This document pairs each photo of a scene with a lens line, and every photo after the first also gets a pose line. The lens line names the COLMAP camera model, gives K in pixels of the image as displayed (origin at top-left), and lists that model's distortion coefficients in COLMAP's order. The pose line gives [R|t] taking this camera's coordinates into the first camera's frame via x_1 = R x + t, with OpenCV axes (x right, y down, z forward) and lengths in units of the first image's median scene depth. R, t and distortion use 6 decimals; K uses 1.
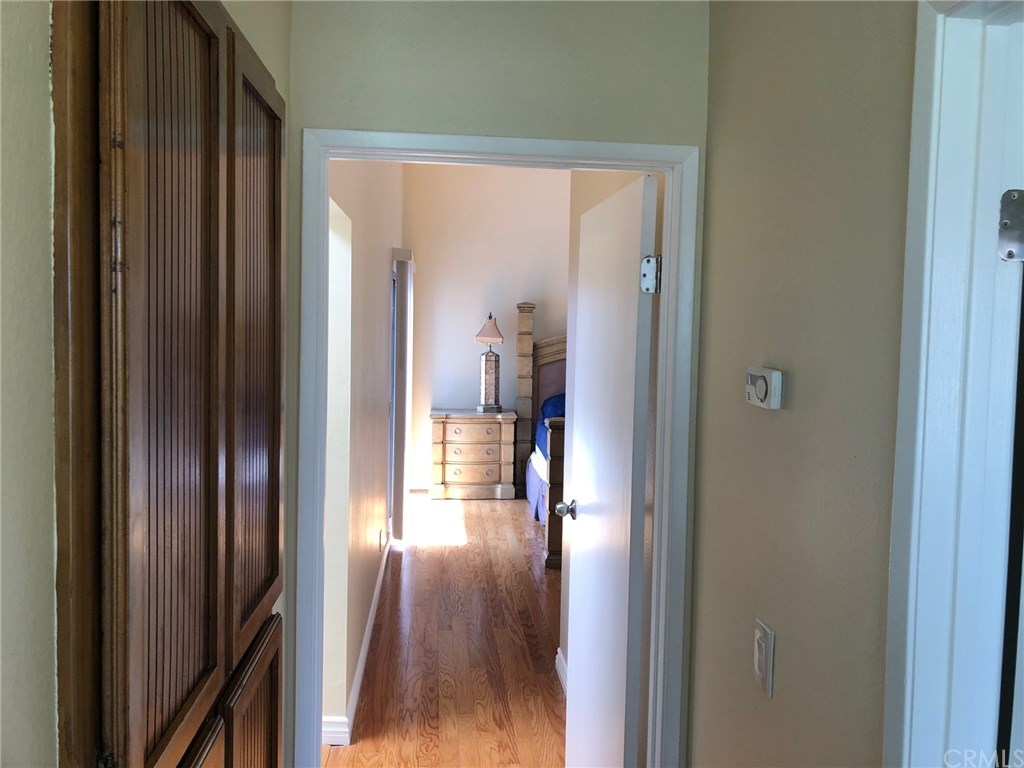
lens RADIAL K [[842.3, 0, 513.2], [0, 842.3, 380.4], [0, 0, 1]] dist [0.015591, -0.009068]
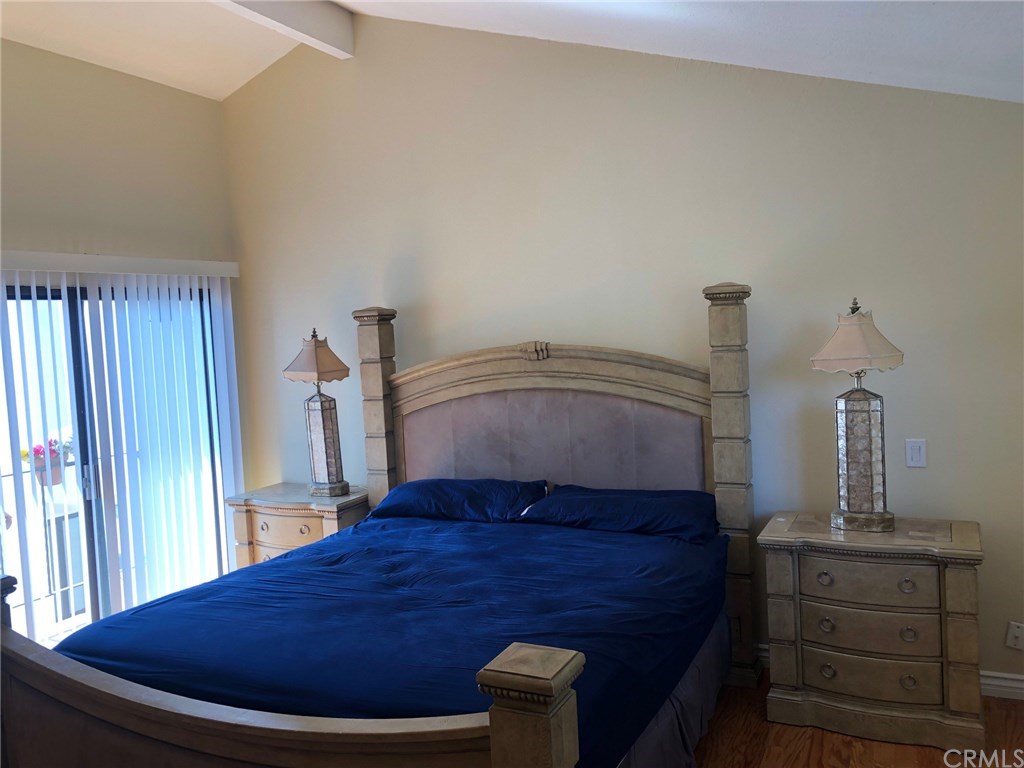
lens RADIAL K [[842.3, 0, 511.3], [0, 842.3, 387.0], [0, 0, 1]] dist [0.015591, -0.009068]
pose [[0.850090, -0.020033, -0.526257, 0.404844], [0.033300, 0.999321, 0.015751, -0.044472], [0.525584, -0.030914, 0.850180, 0.564809]]
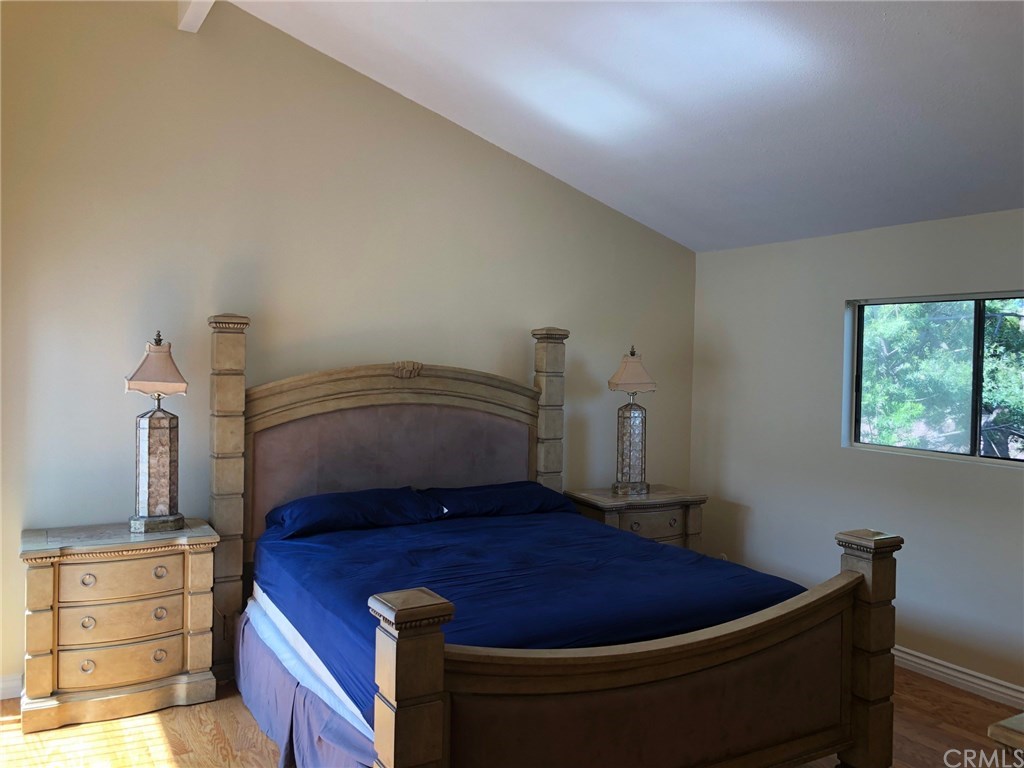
lens RADIAL K [[842.3, 0, 509.8], [0, 842.3, 383.7], [0, 0, 1]] dist [0.015591, -0.009068]
pose [[0.907012, -0.012019, 0.420932, -0.049154], [0.021306, 0.999622, -0.017366, -0.036618], [-0.420564, 0.024720, 0.906926, 0.456104]]
